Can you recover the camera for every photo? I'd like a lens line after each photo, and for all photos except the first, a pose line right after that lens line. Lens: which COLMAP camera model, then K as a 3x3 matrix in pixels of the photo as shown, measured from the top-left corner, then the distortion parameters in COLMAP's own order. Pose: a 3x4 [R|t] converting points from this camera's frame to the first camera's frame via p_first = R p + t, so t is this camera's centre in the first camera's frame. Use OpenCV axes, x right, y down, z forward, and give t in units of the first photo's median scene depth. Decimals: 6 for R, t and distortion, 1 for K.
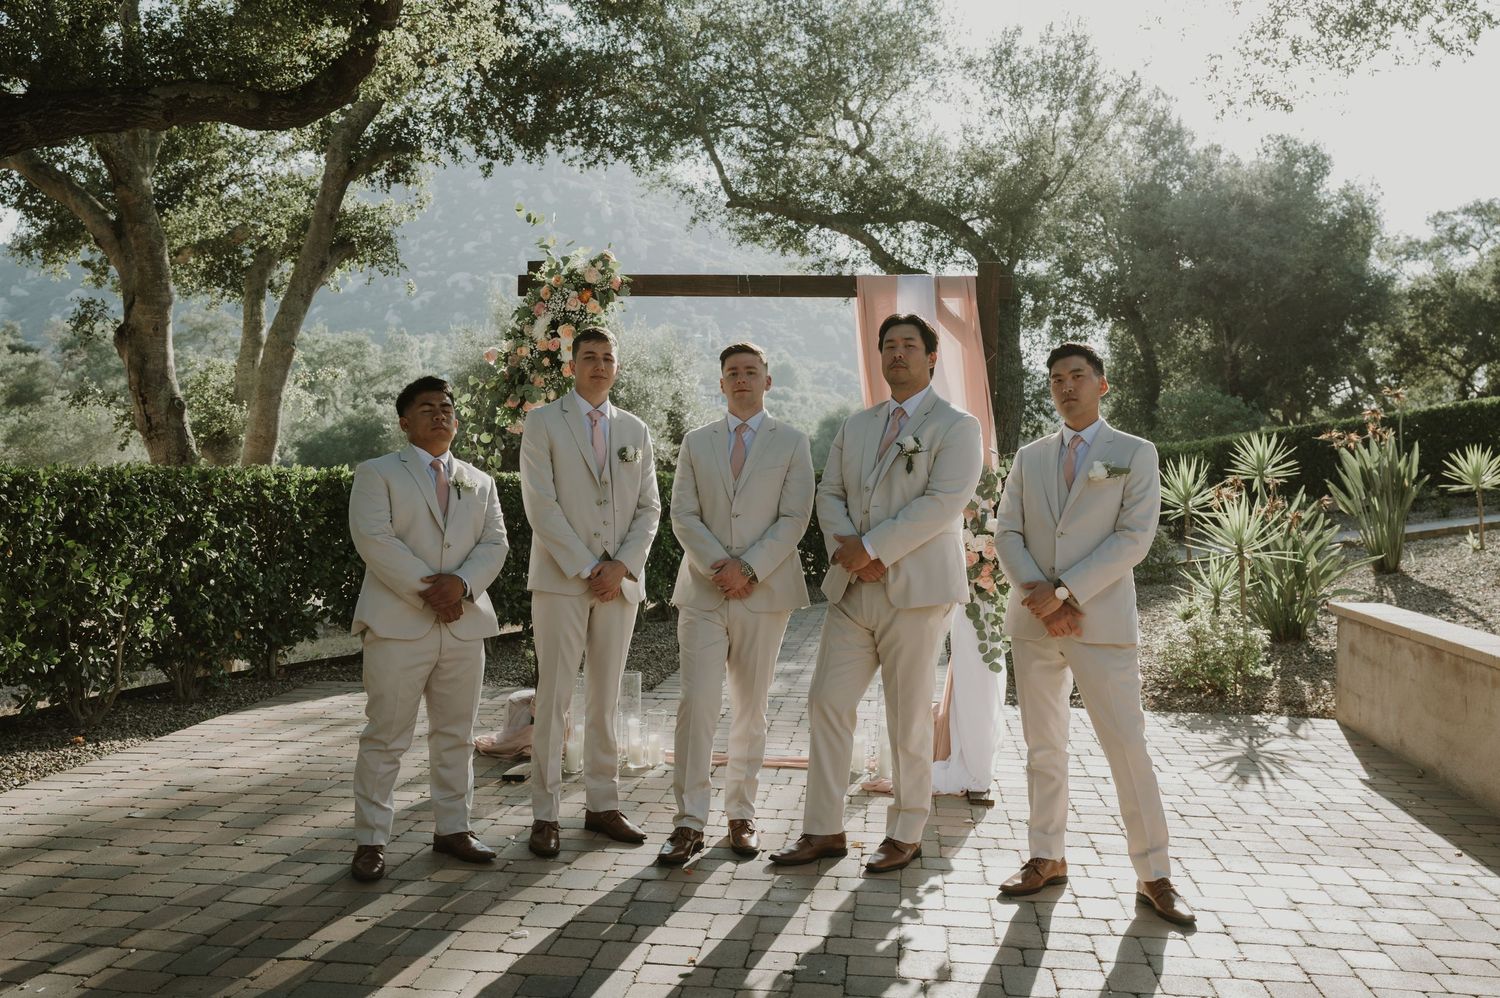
lens RADIAL K [[1319.5, 0, 751.1], [0, 1319.5, 488.8], [0, 0, 1]] dist [-0.003396, 0.009488]
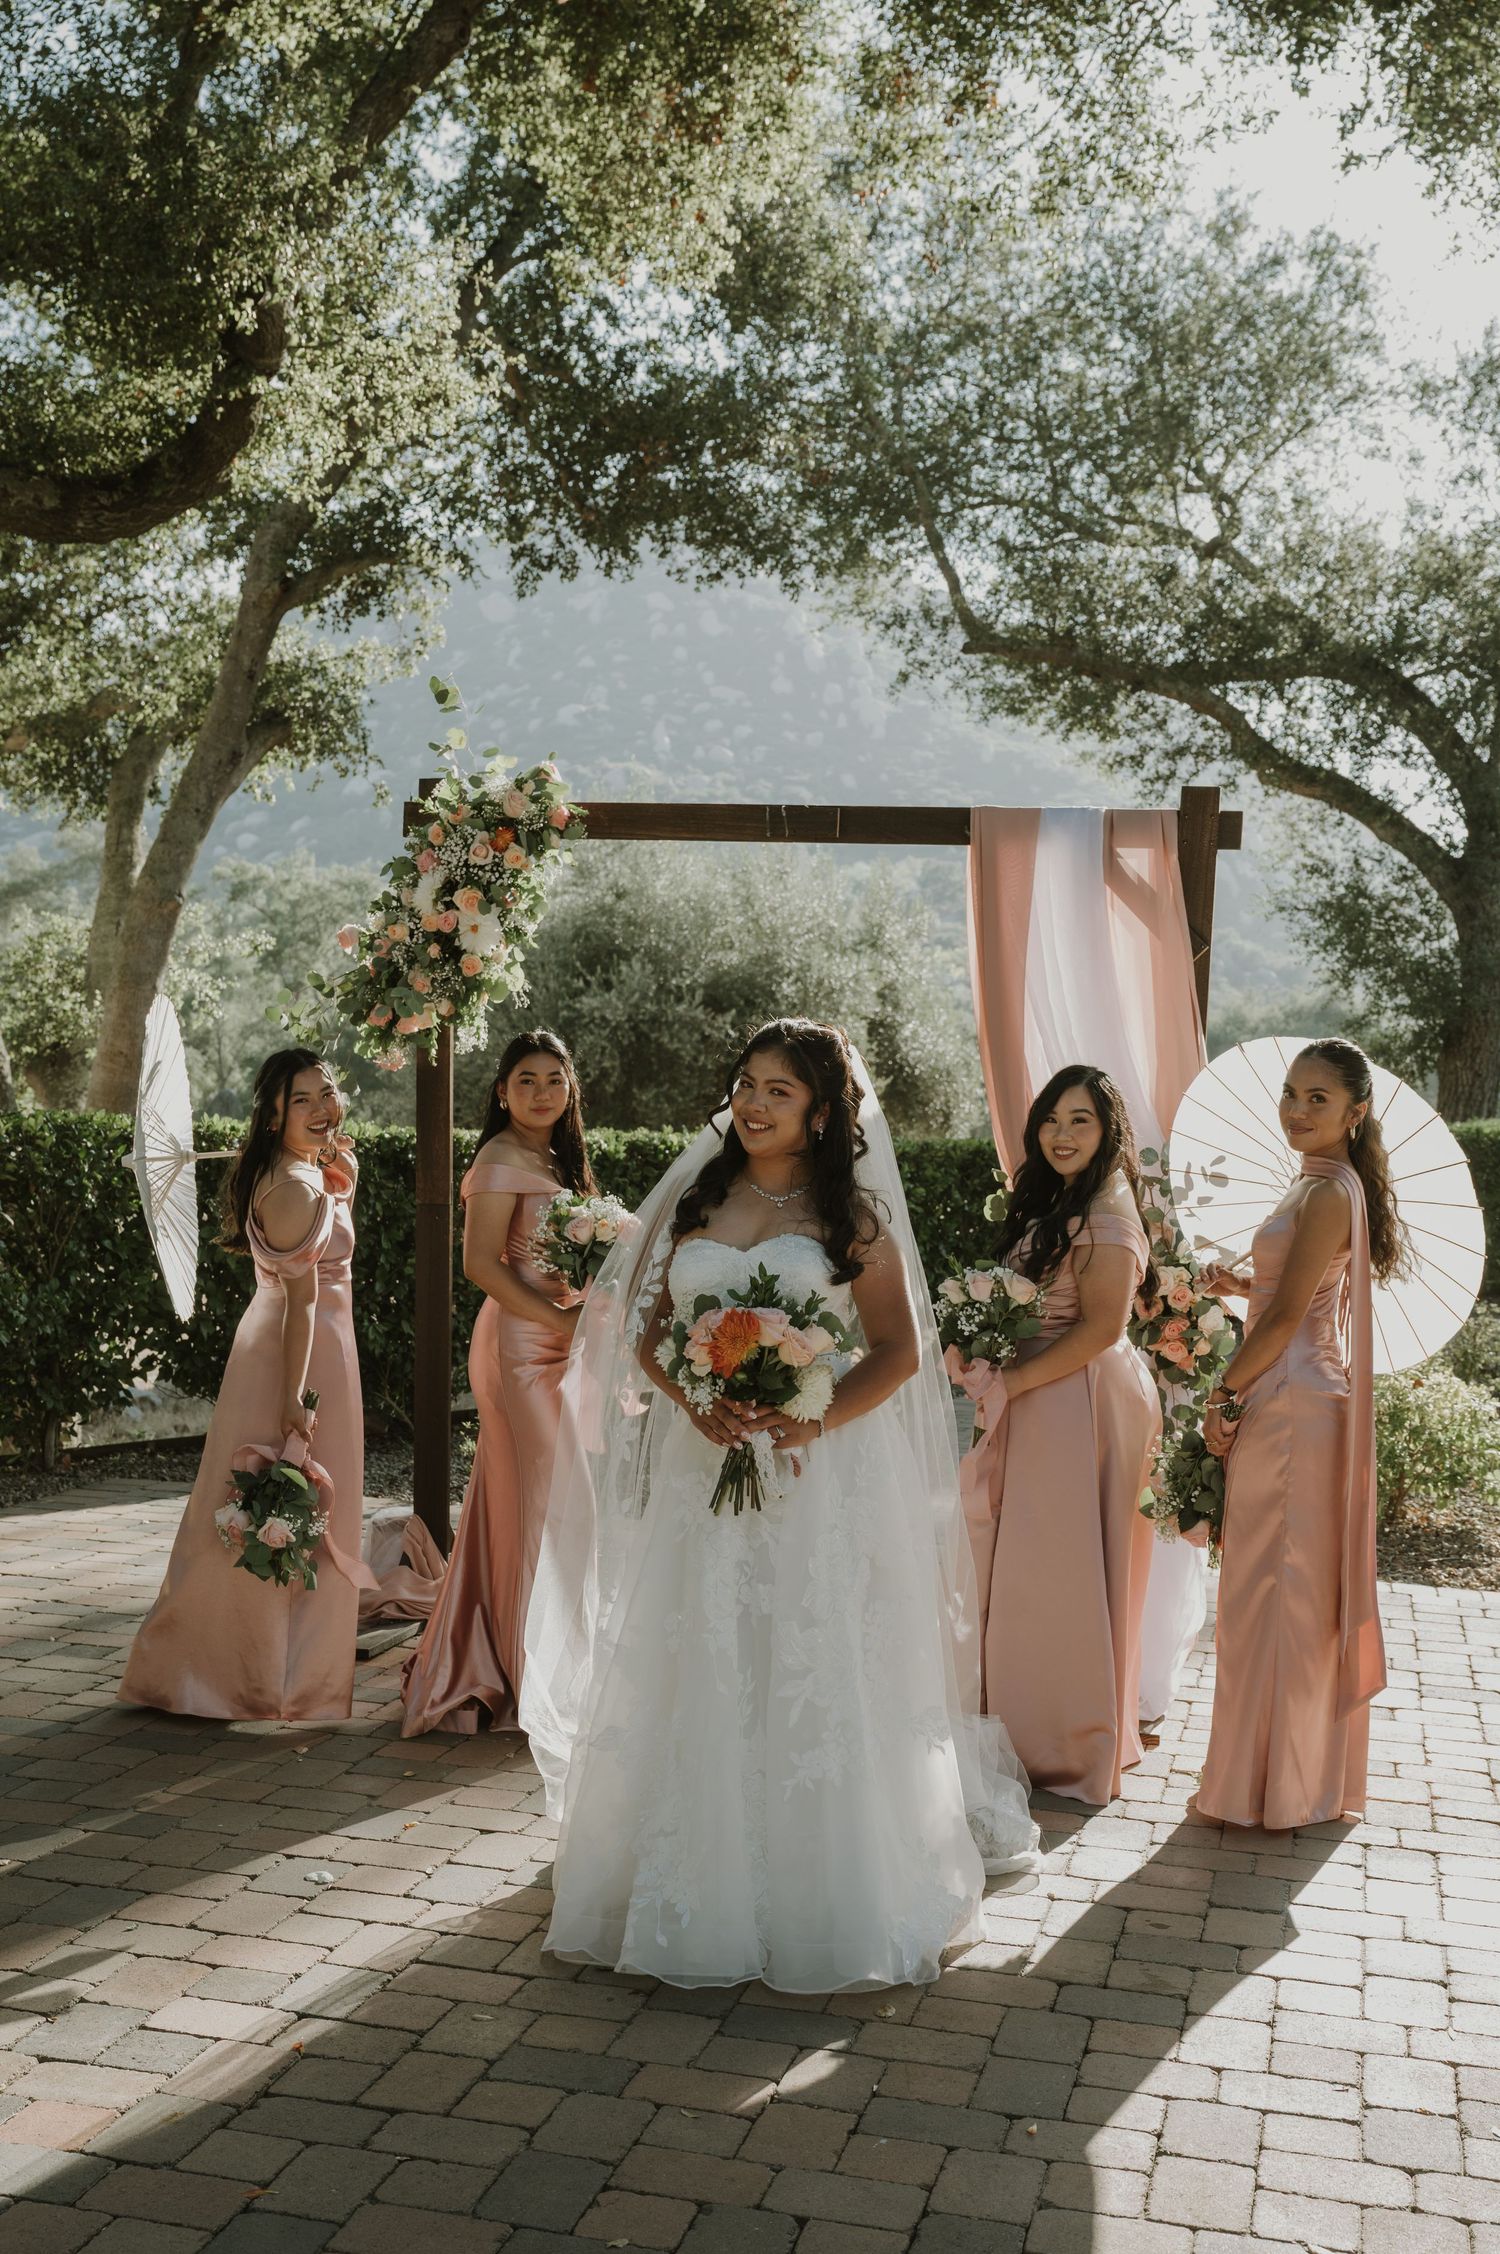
lens RADIAL K [[2422.8, 0, 761.3], [0, 2422.8, 1127.2], [0, 0, 1]] dist [0.000317, 0.003669]
pose [[0.991491, 0.023897, -0.127961, 0.035097], [-0.025448, 0.999621, -0.010498, -0.002607], [0.127661, 0.013665, 0.991724, -0.014705]]
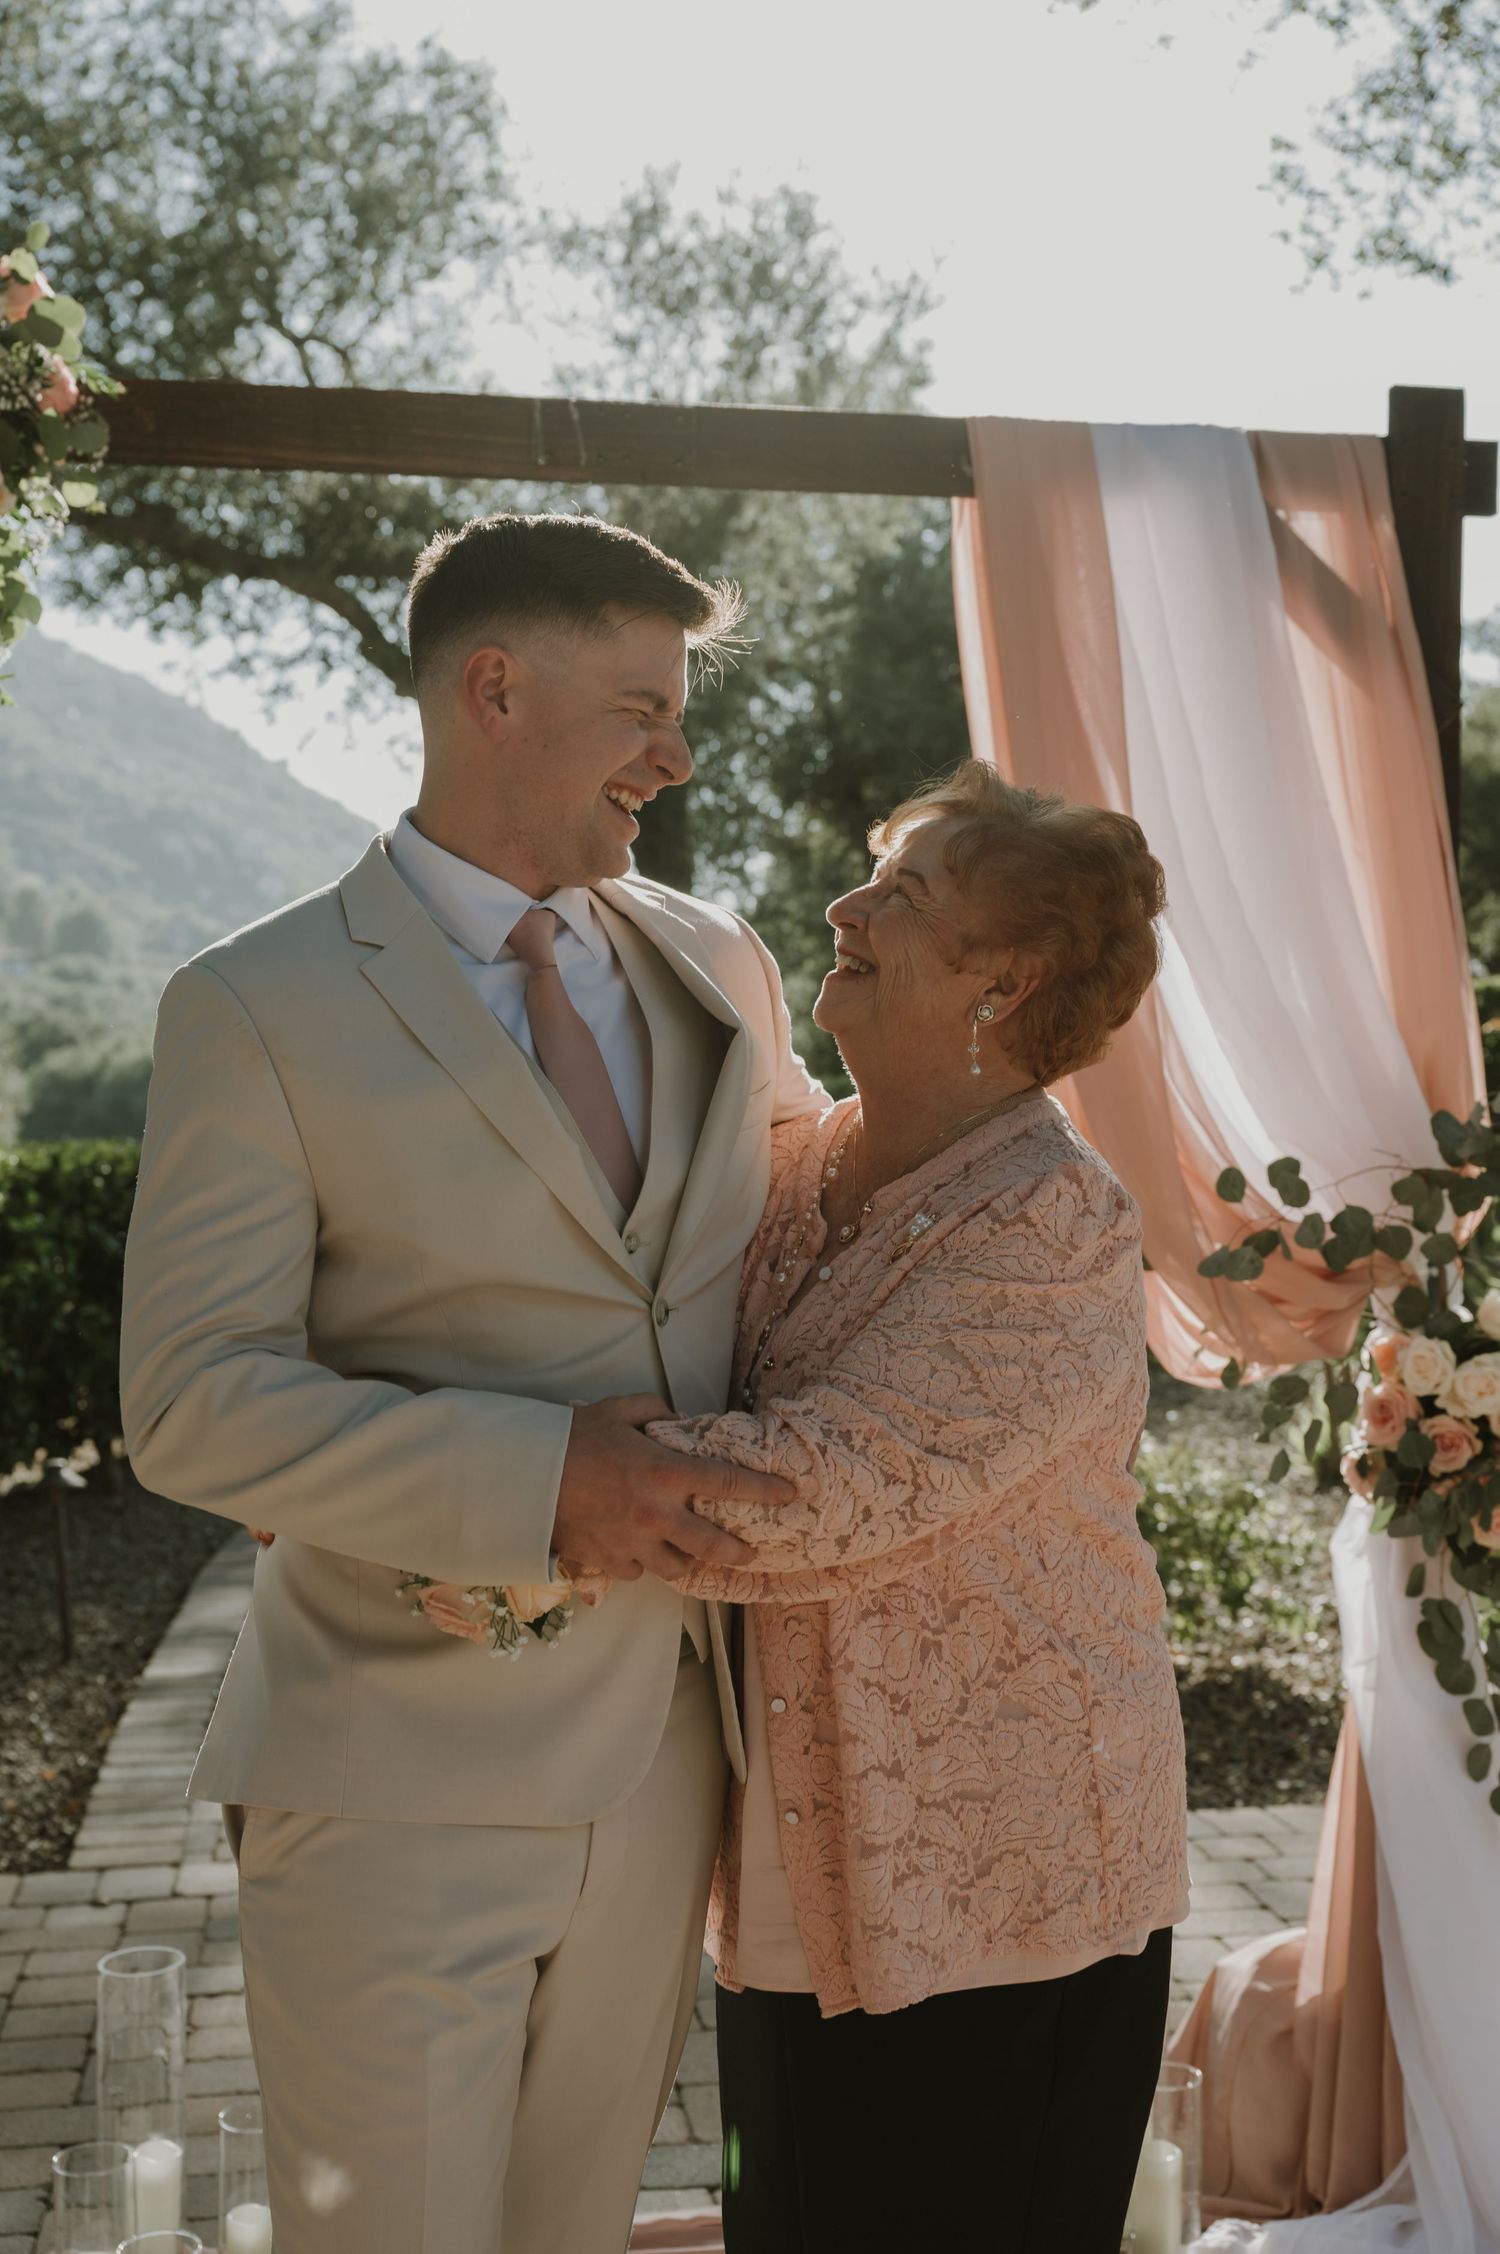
lens RADIAL K [[2570.6, 0, 759.3], [0, 2570.6, 1126.2], [0, 0, 1]] dist [0.001837, -0.002301]
pose [[0.959702, -0.022657, 0.280106, -0.031445], [0.025887, 0.999634, -0.007834, -0.003343], [-0.279826, 0.014769, 0.959937, 0.138700]]
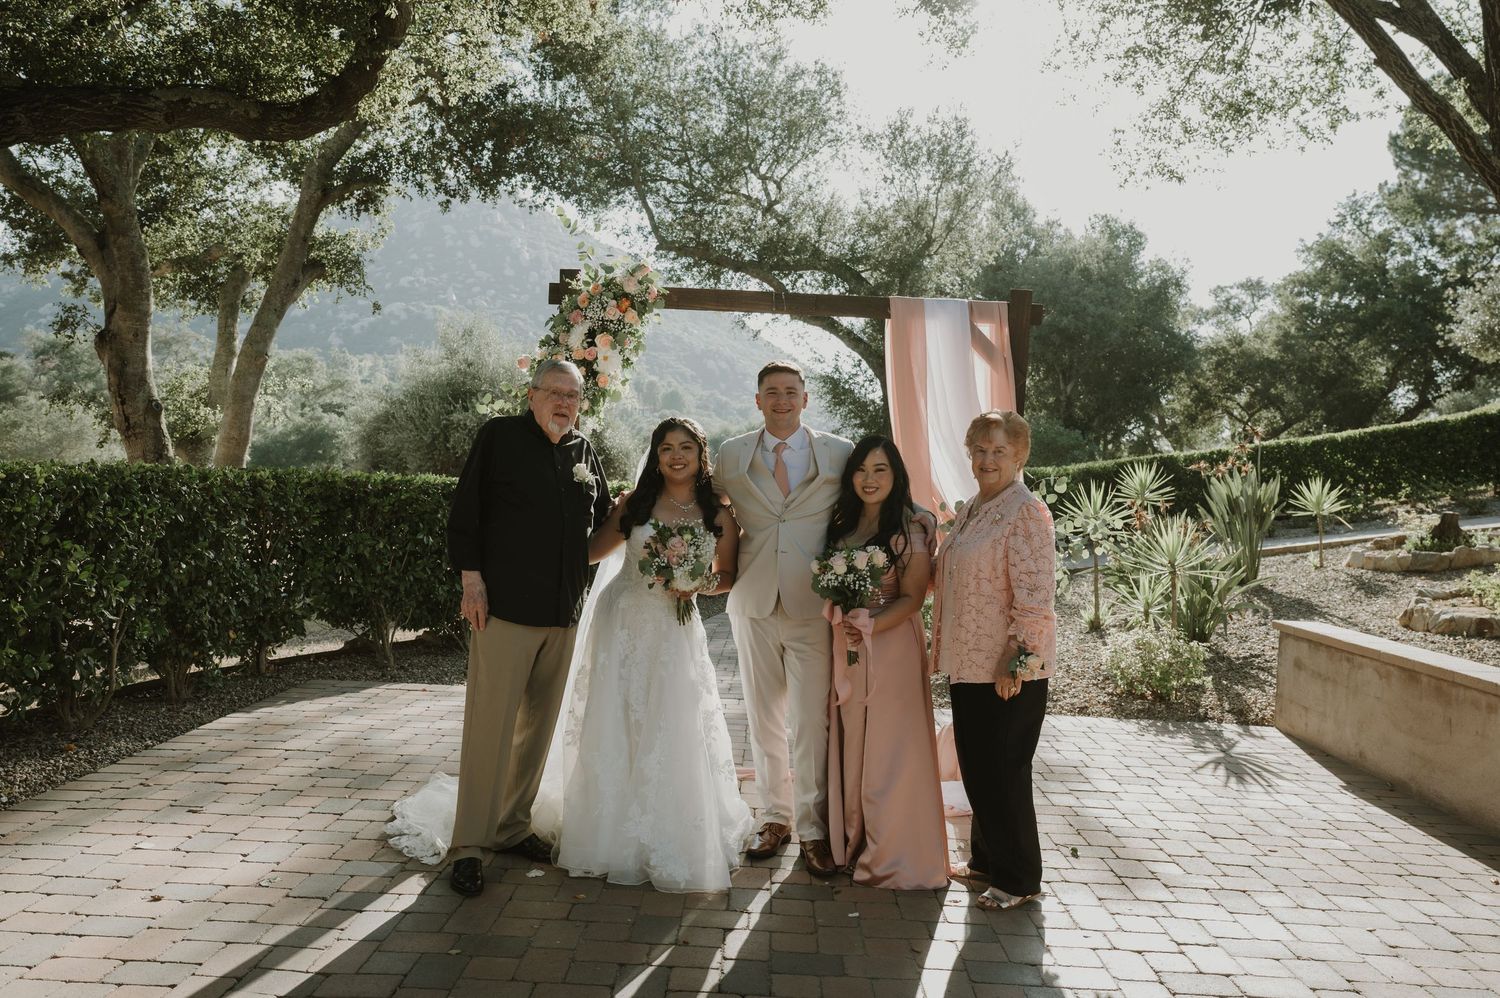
lens RADIAL K [[1099.2, 0, 745.5], [0, 1099.2, 503.5], [0, 0, 1]] dist [-0.008846, 0.001305]
pose [[0.995028, 0.025502, 0.096273, -0.029824], [-0.026160, 0.999642, 0.005570, -0.001484], [-0.096097, -0.008061, 0.995339, 0.046781]]
